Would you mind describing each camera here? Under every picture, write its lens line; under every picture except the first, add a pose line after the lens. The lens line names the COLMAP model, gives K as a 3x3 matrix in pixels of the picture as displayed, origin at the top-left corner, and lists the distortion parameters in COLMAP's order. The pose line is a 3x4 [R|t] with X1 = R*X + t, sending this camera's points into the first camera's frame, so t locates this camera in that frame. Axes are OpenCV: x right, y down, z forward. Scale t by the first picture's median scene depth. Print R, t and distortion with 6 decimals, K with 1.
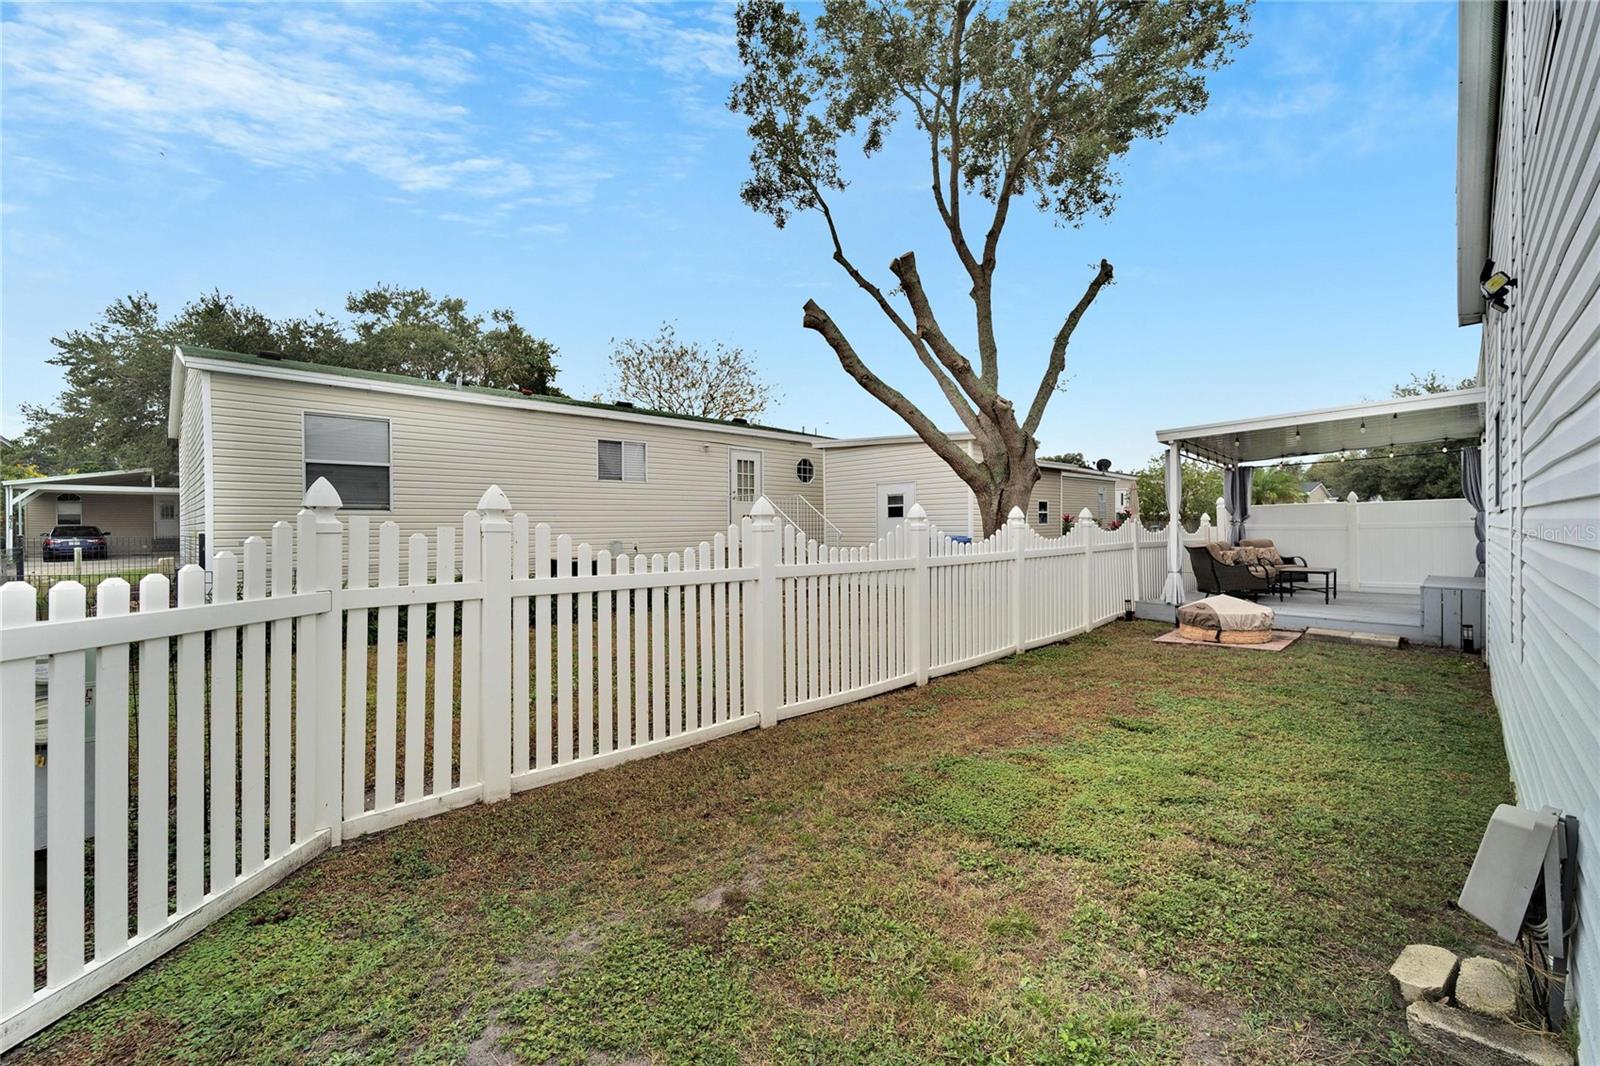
lens RADIAL K [[658.1, 0, 810.2], [0, 658.1, 526.2], [0, 0, 1]] dist [0.002565, -0.000487]
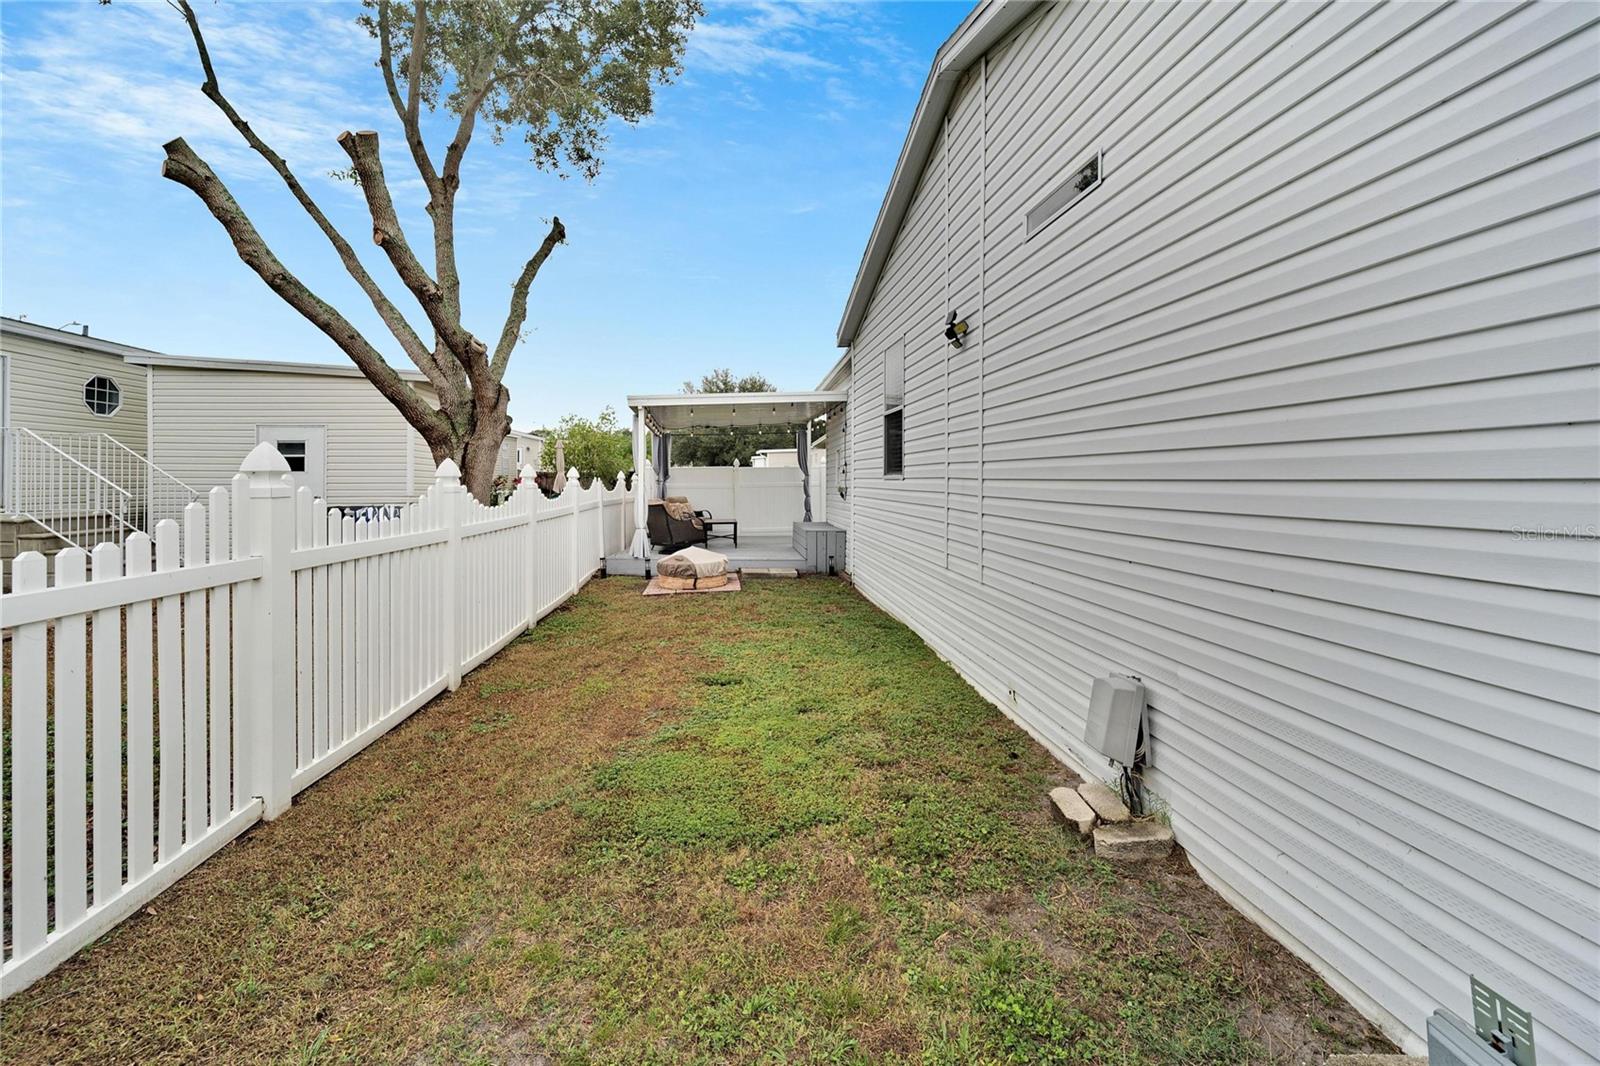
lens RADIAL K [[658.1, 0, 797.2], [0, 658.1, 479.1], [0, 0, 1]] dist [0.002565, -0.000487]
pose [[0.639490, 0.010103, 0.768733, -0.106225], [-0.006829, 0.999949, -0.007461, -0.004227], [-0.768769, -0.000479, 0.639527, 0.104947]]
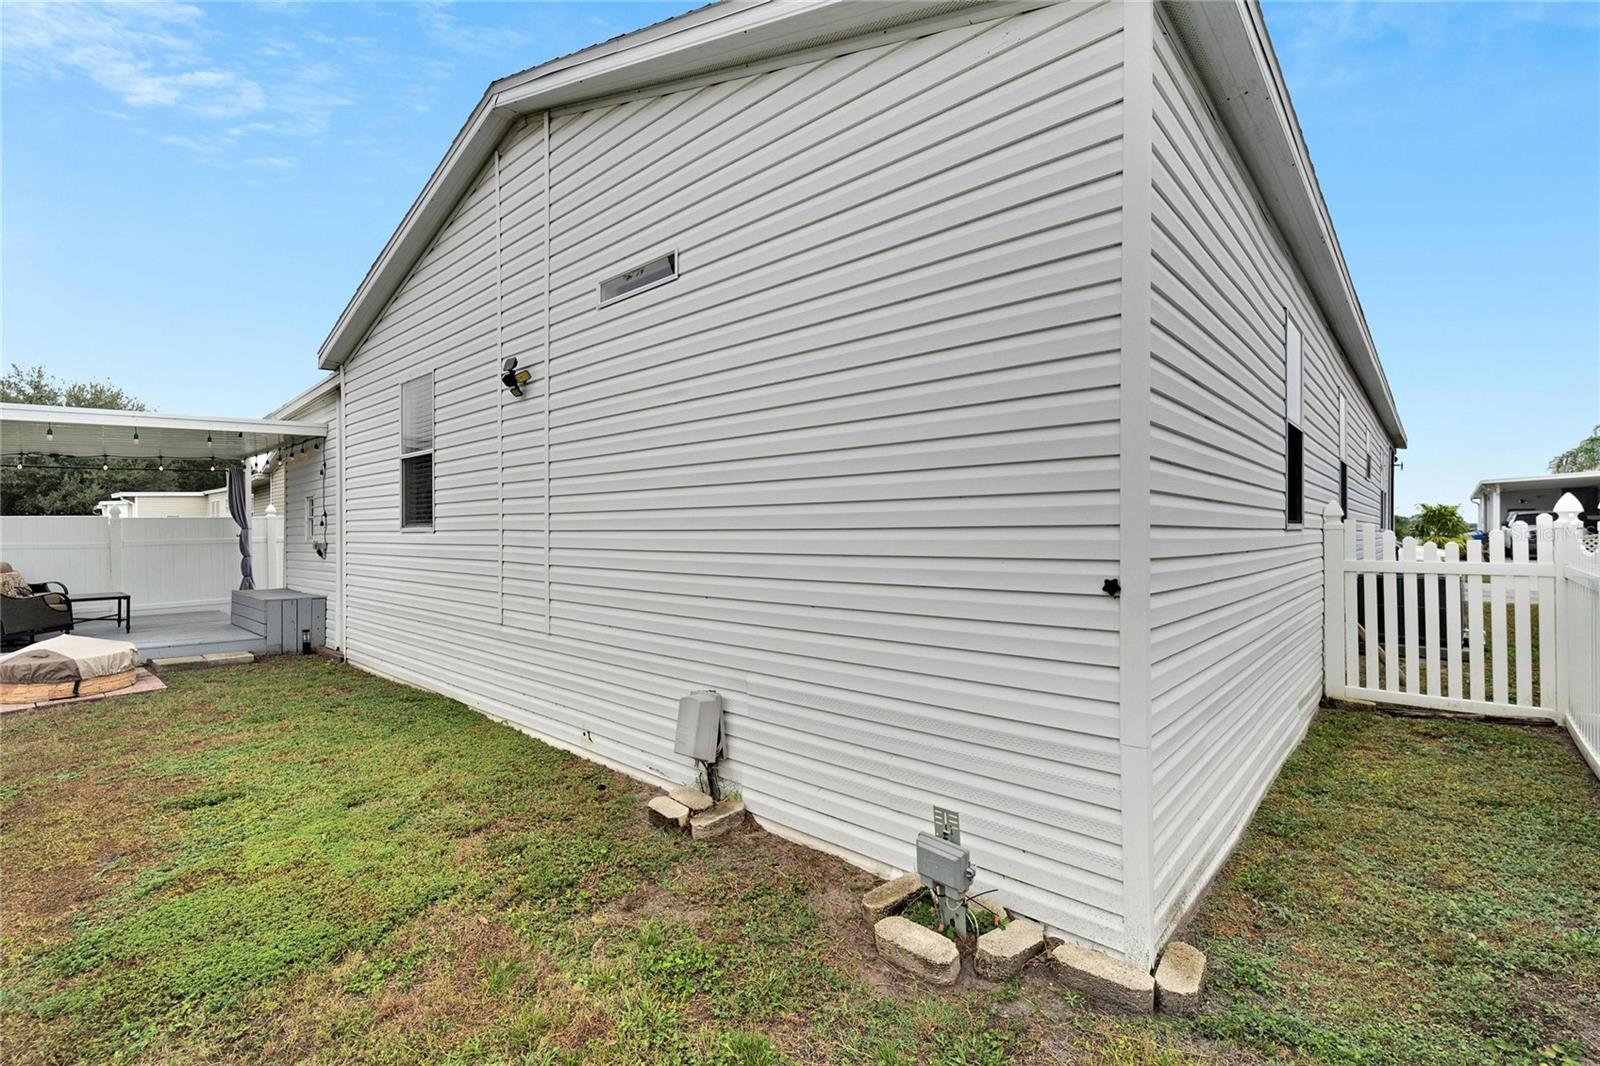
lens RADIAL K [[689.9, 0, 797.9], [0, 689.9, 536.9], [0, 0, 1]] dist [-0.006987, 0.000212]
pose [[-0.038347, 0.000246, 0.999264, -0.158492], [0.007567, 0.999971, 0.000044, -0.002827], [-0.999236, 0.007563, -0.038347, 0.141239]]
